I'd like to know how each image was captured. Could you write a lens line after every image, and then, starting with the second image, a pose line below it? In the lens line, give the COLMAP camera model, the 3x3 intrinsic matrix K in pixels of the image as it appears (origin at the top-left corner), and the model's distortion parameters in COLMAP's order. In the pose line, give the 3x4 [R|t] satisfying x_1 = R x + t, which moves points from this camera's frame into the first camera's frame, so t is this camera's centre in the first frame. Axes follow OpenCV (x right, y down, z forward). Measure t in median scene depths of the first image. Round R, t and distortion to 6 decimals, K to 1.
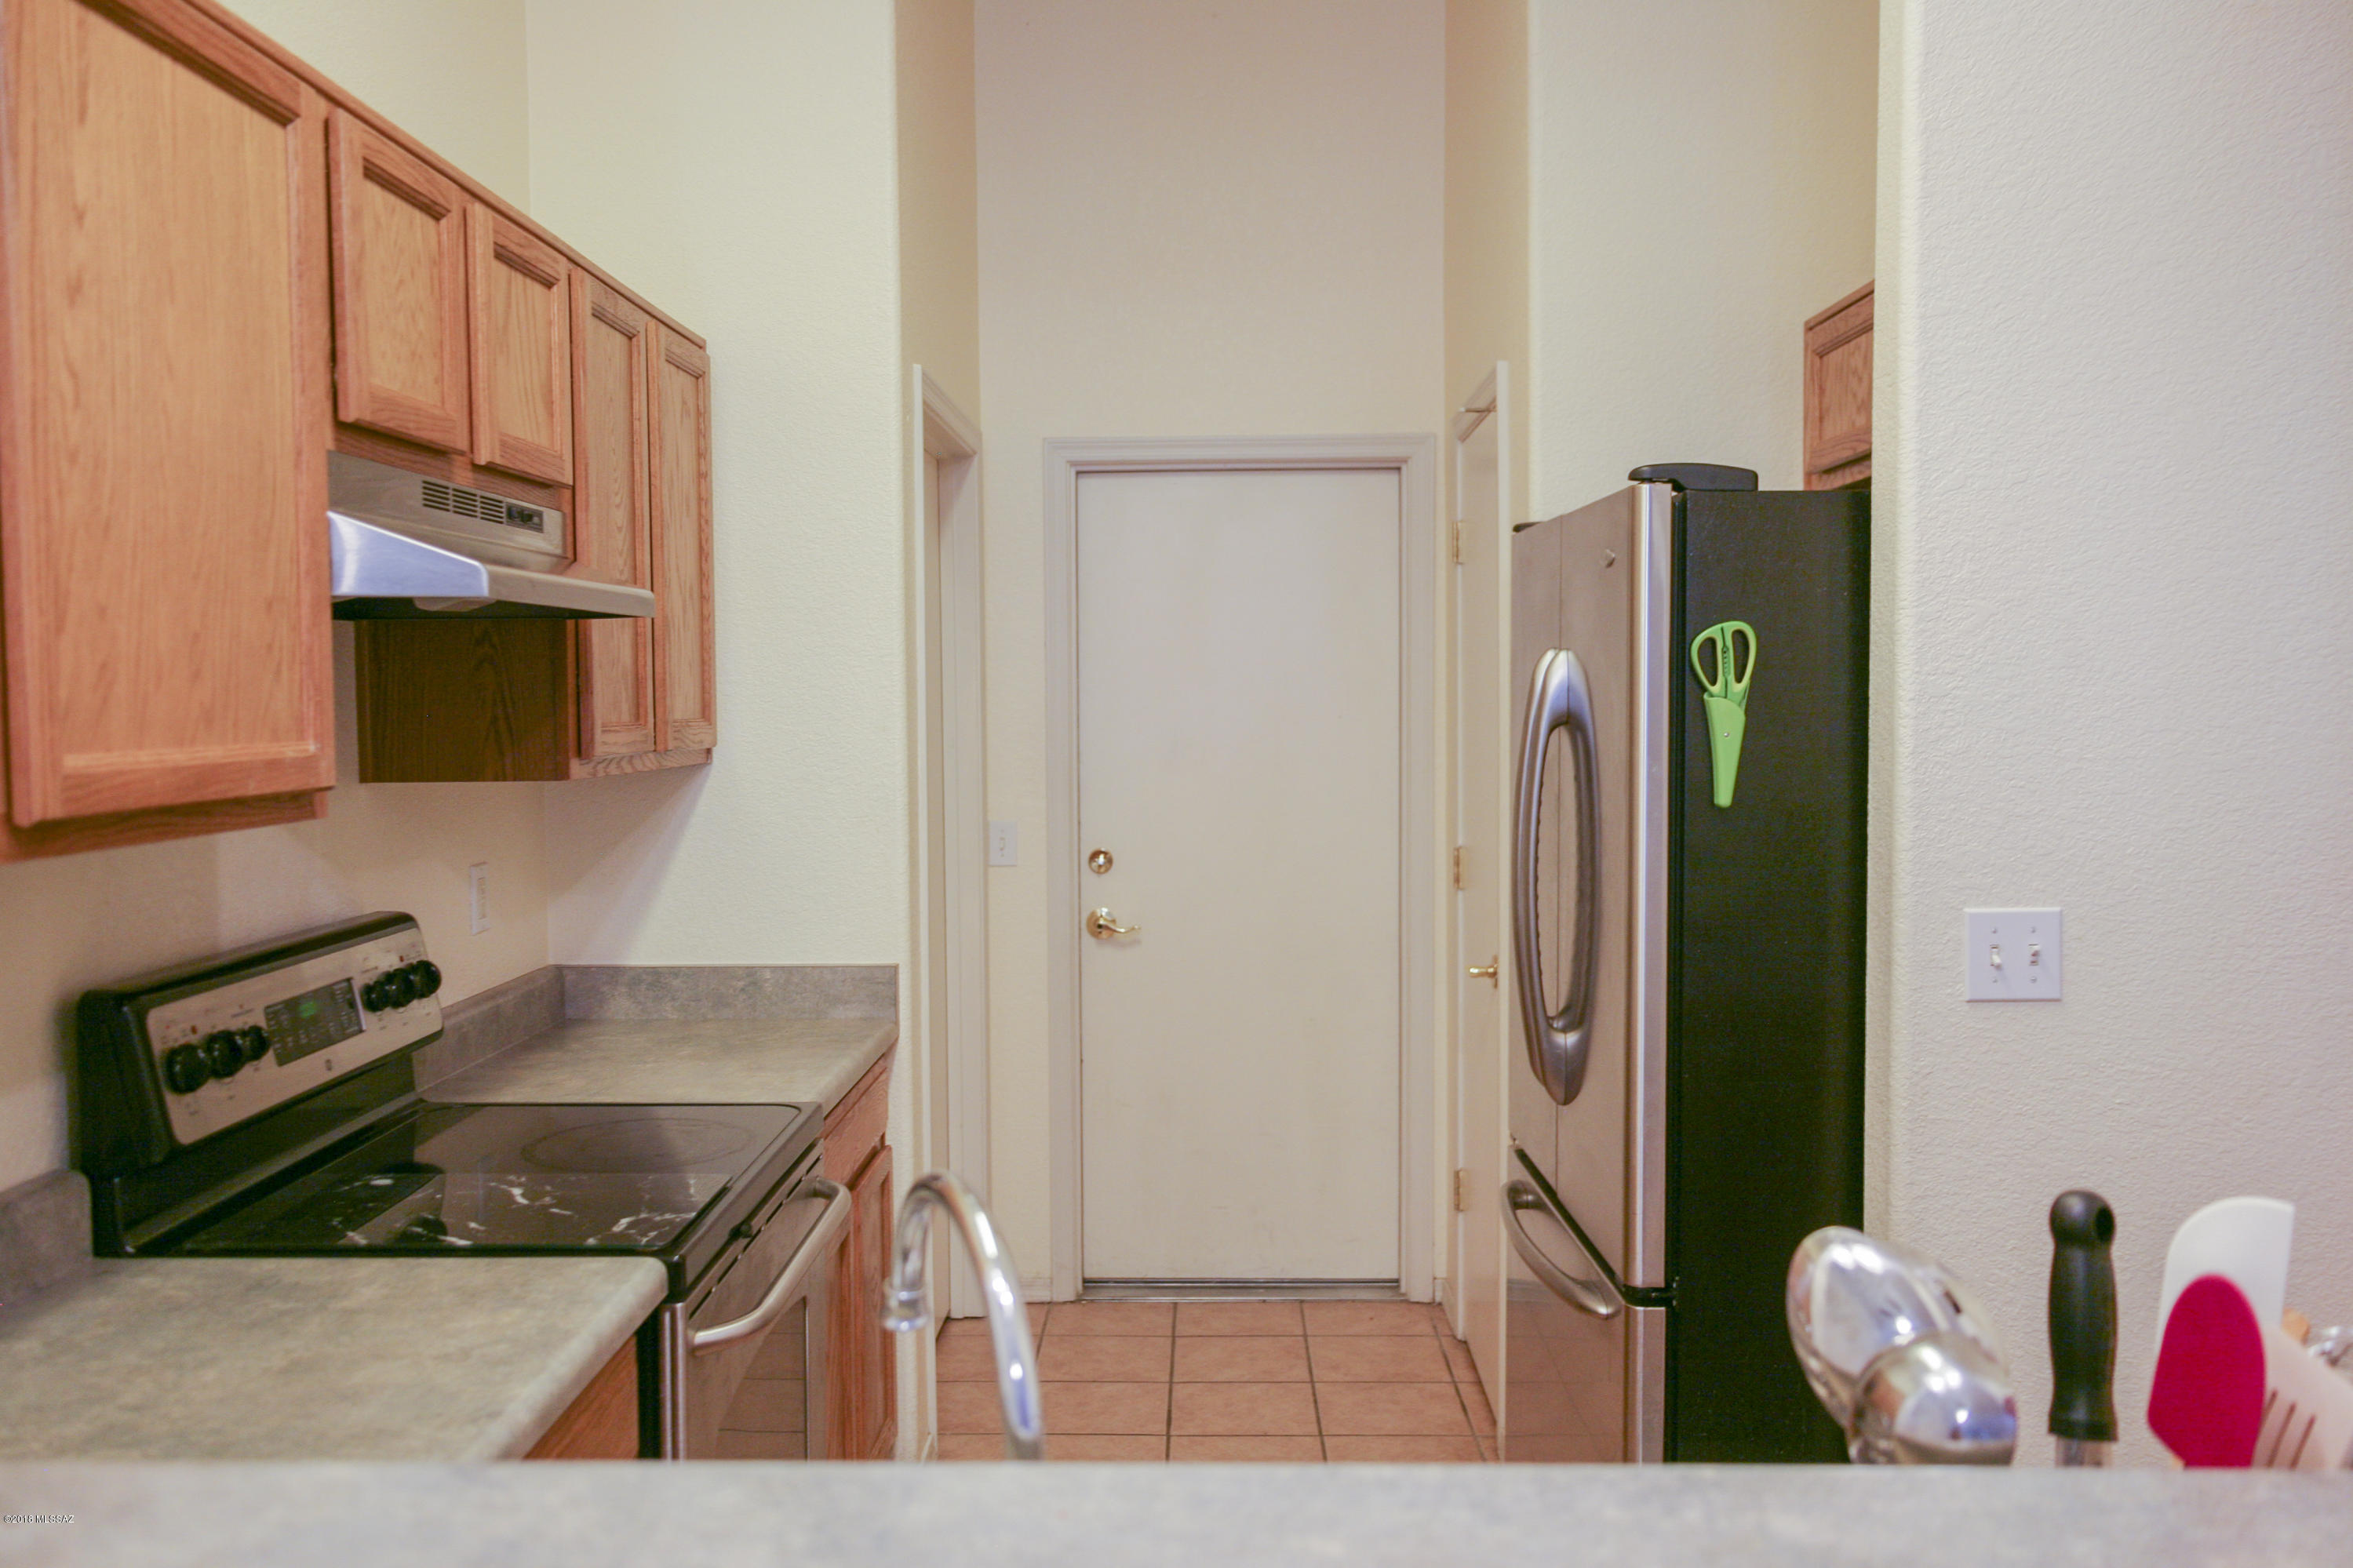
lens RADIAL K [[1929.1, 0, 1175.8], [0, 1929.1, 785.3], [0, 0, 1]] dist [0.012207, 0.011829]
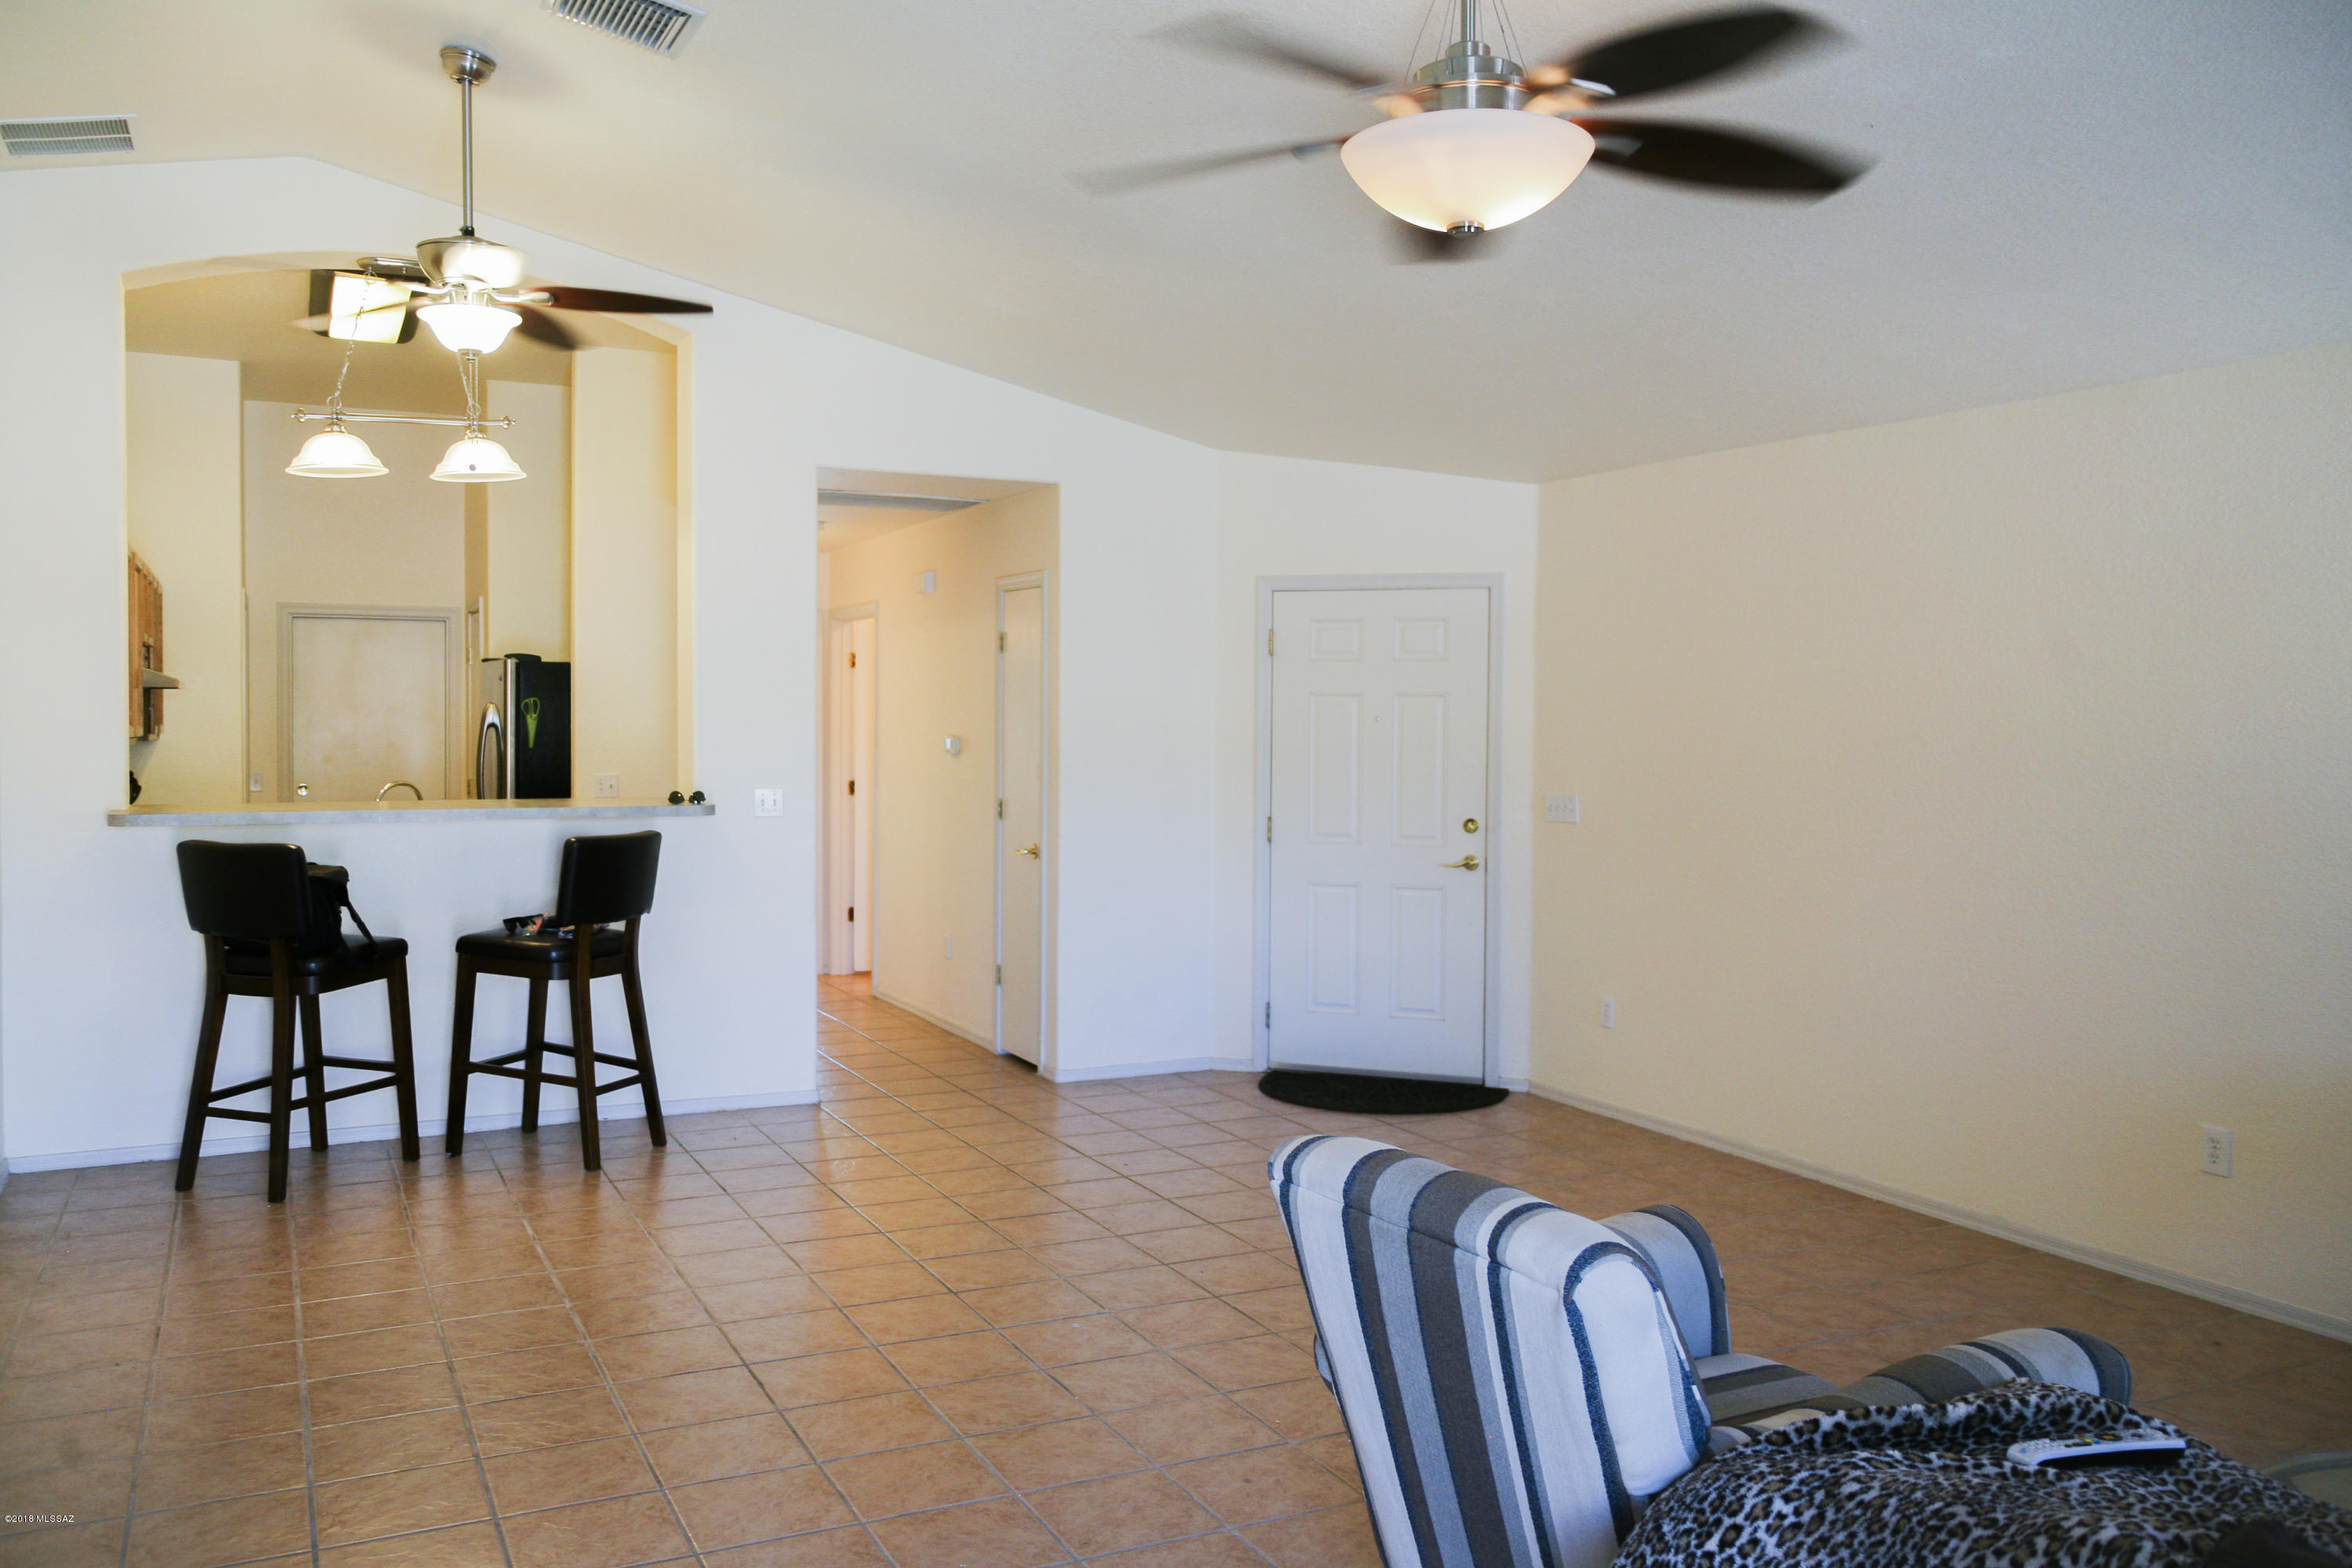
lens RADIAL K [[1928.5, 0, 1178.1], [0, 1928.5, 779.5], [0, 0, 1]] dist [0.012207, 0.011829]
pose [[0.896321, 0.001707, 0.443403, -0.232580], [0.007539, 0.999789, -0.019087, 0.145373], [-0.443342, 0.020451, 0.896119, -2.735293]]
